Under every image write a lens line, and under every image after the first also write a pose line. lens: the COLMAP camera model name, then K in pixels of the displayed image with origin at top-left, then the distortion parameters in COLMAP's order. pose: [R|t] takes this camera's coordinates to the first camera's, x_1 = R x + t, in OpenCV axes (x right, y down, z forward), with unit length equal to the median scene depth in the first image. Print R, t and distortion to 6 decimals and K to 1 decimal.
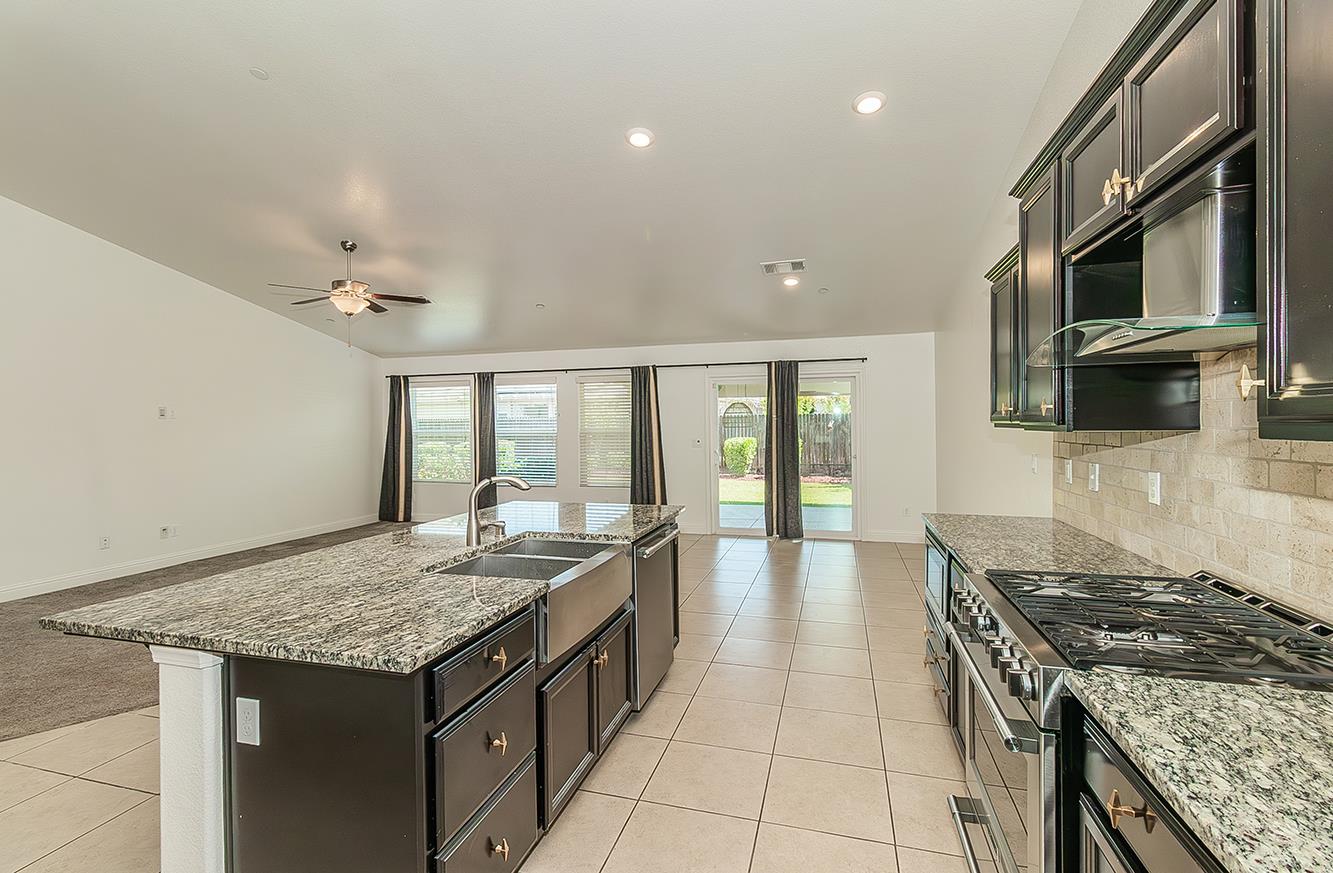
lens RADIAL K [[603.0, 0, 667.5], [0, 603.0, 431.2], [0, 0, 1]] dist [0.001813, 0.000564]
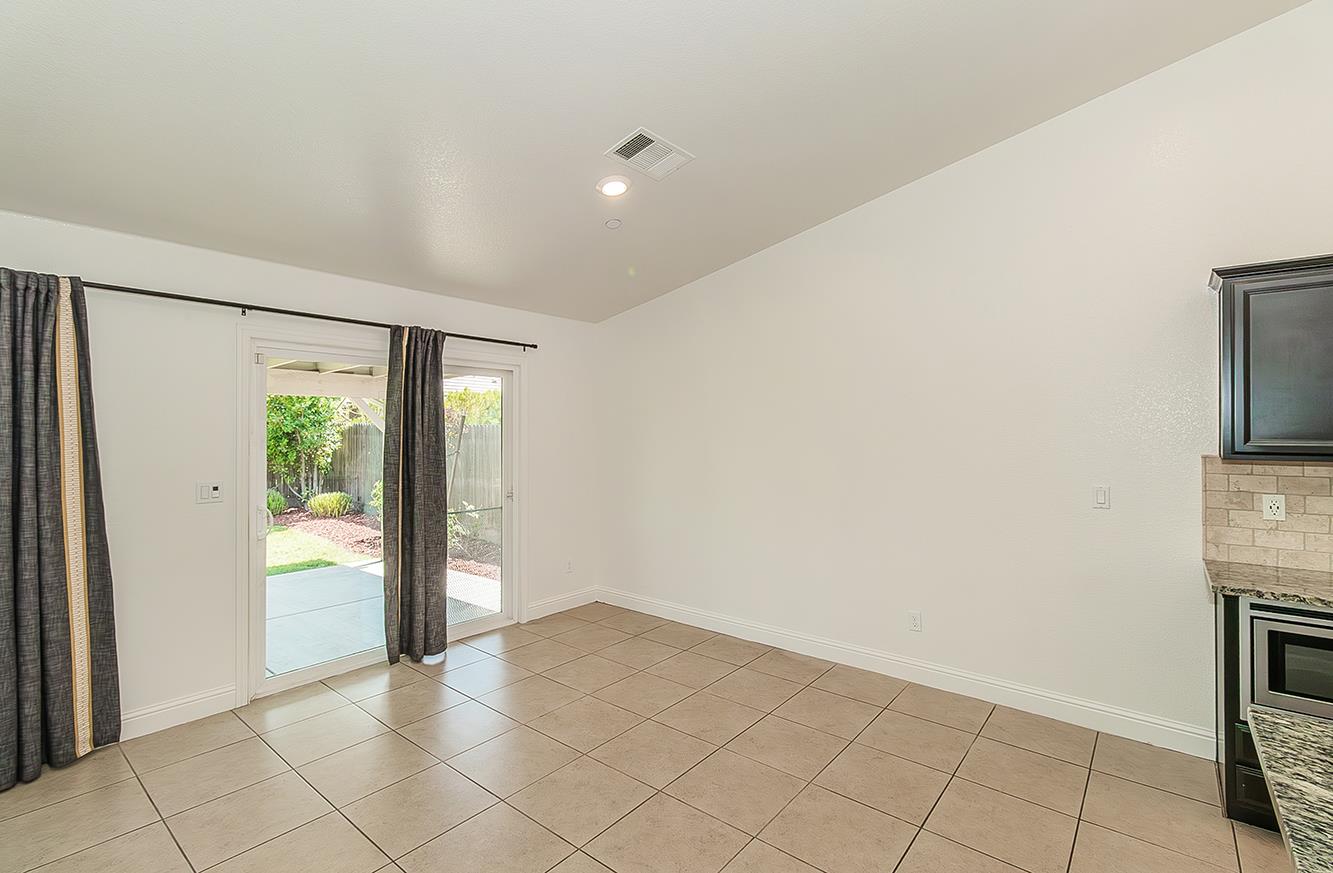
lens RADIAL K [[603.0, 0, 655.0], [0, 603.0, 429.4], [0, 0, 1]] dist [0.001813, 0.000564]
pose [[0.411190, 0.009824, 0.911497, -0.209176], [0.001763, 0.999931, -0.011572, -0.019245], [-0.911548, 0.006365, 0.411144, 0.578072]]
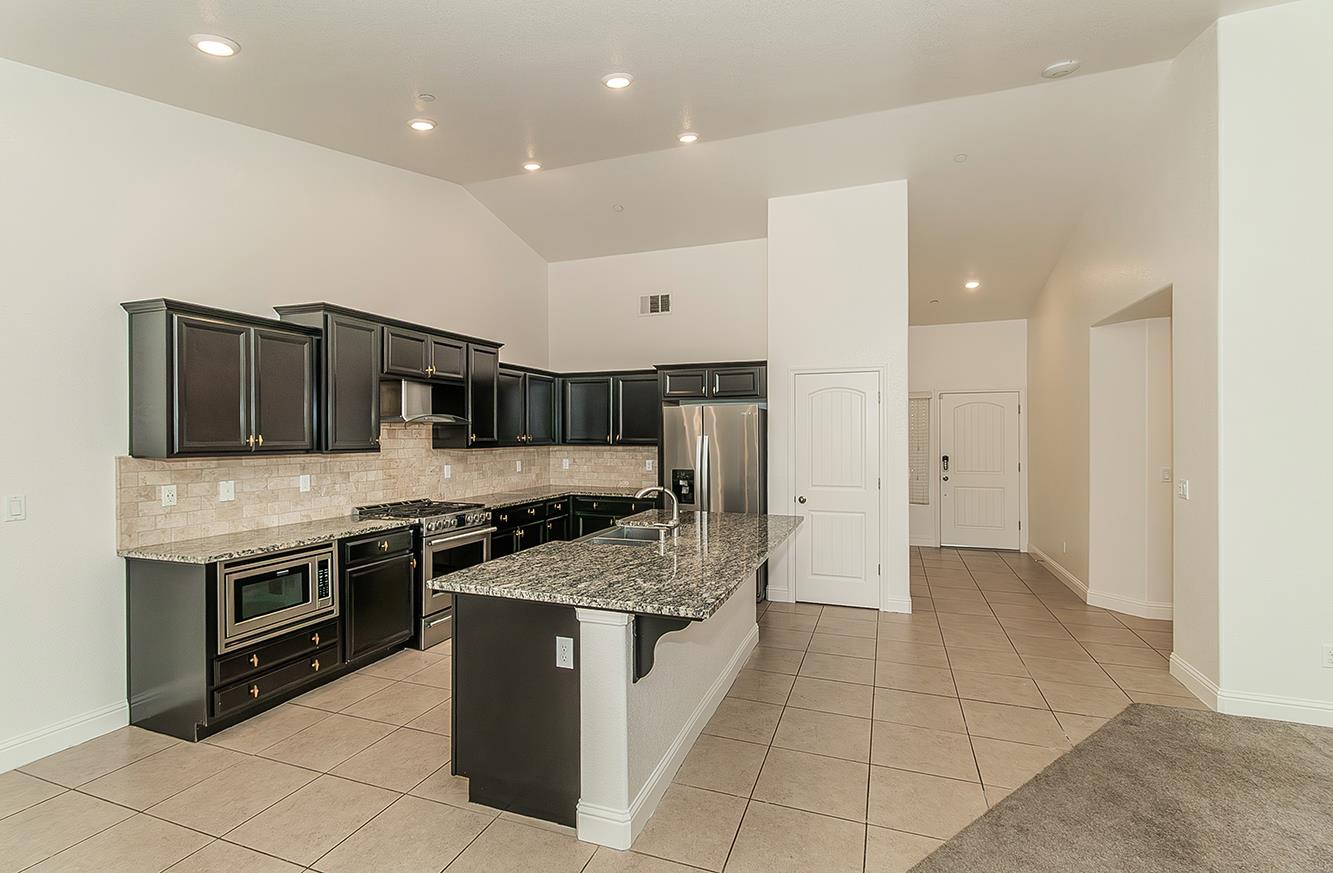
lens RADIAL K [[603.0, 0, 663.4], [0, 603.0, 438.7], [0, 0, 1]] dist [0.001813, 0.000564]
pose [[-0.996599, 0.007592, 0.082051, -0.133739], [0.008438, 0.999915, 0.009965, -0.020101], [-0.081968, 0.010624, -0.996578, 0.807701]]
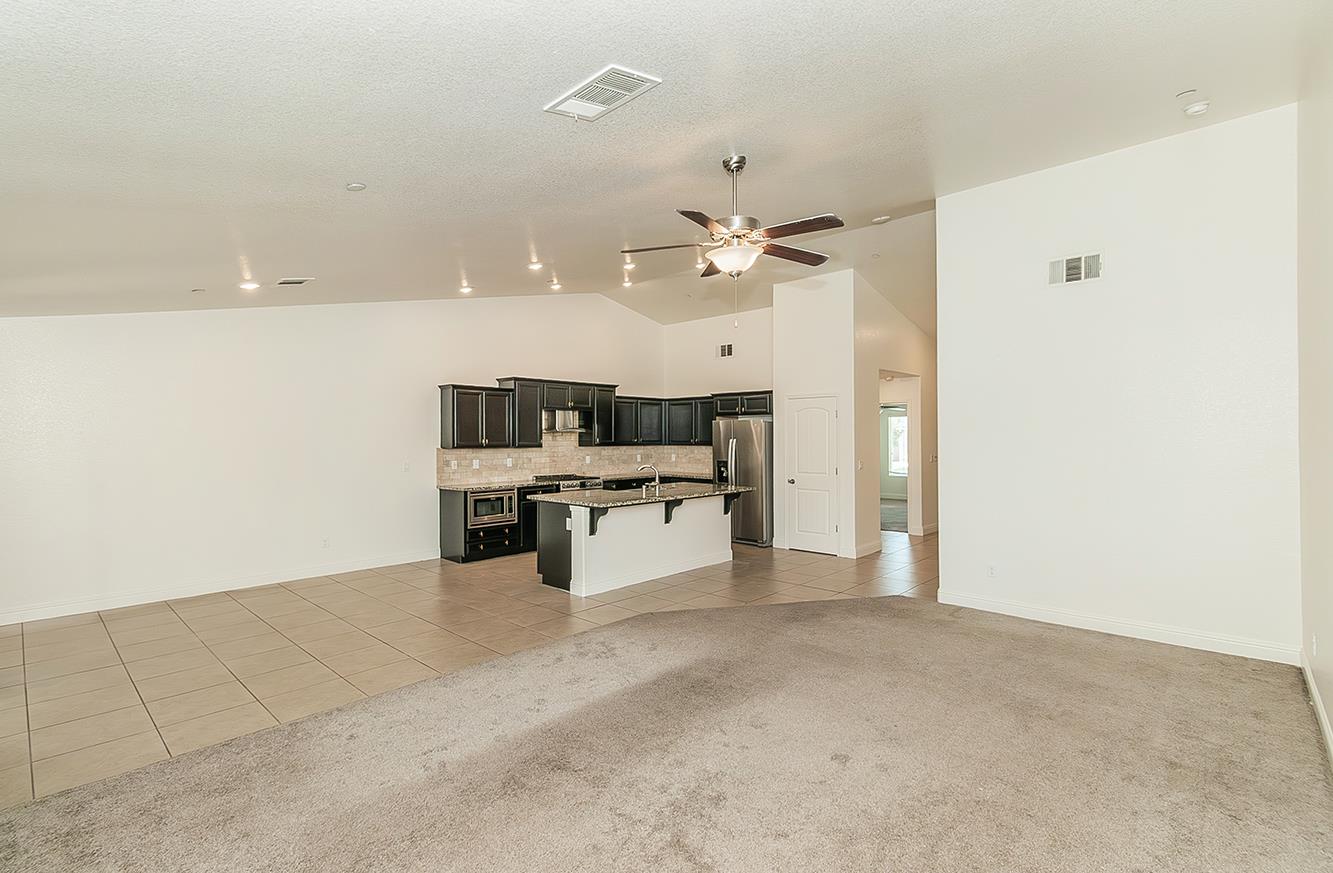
lens RADIAL K [[603.0, 0, 665.5], [0, 603.0, 434.2], [0, 0, 1]] dist [0.001813, 0.000564]
pose [[-0.889078, 0.011707, 0.457606, -0.542753], [0.010555, 0.999931, -0.005074, -0.020802], [-0.457634, 0.000319, -0.889140, 1.160265]]
